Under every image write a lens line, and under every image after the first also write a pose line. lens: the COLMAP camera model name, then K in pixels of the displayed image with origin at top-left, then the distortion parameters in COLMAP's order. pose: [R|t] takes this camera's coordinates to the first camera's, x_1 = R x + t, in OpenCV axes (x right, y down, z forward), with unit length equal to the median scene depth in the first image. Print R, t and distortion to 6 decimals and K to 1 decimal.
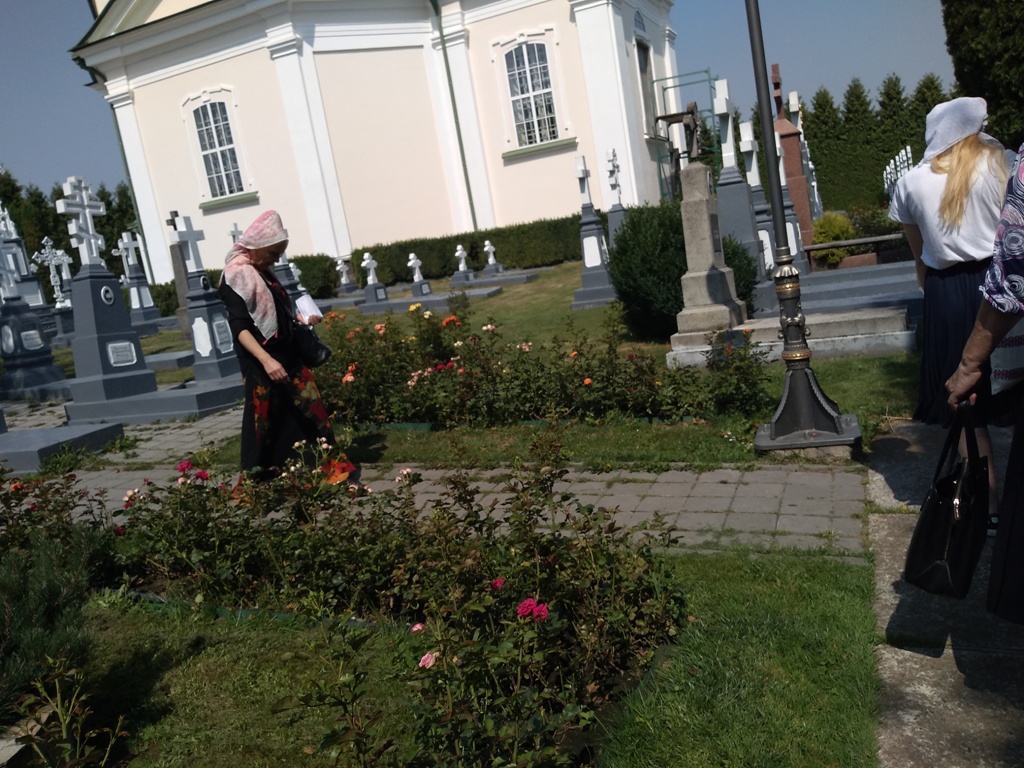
lens RADIAL K [[805.9, 0, 513.2], [0, 805.9, 383.1], [0, 0, 1]] dist [-0.011191, 0.036368]
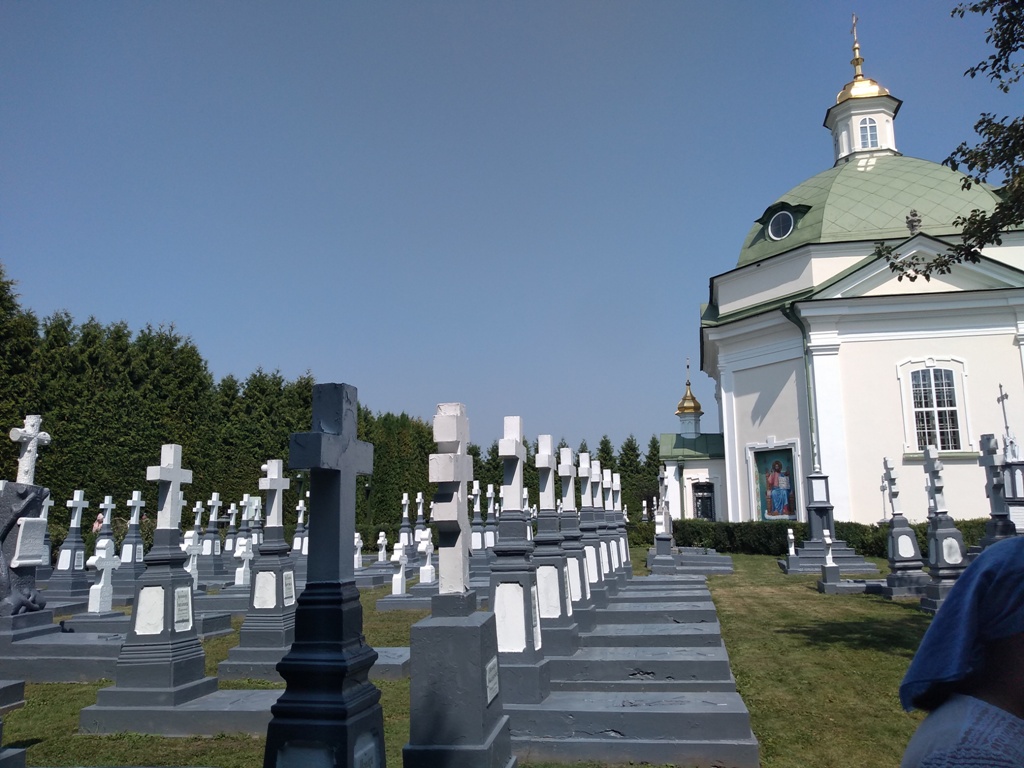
lens RADIAL K [[805.9, 0, 512.5], [0, 805.9, 385.2], [0, 0, 1]] dist [-0.011191, 0.036368]
pose [[0.957369, 0.187946, 0.219364, -1.133862], [-0.094186, 0.920991, -0.378028, 0.141597], [-0.273080, 0.341251, 0.899430, 0.164514]]
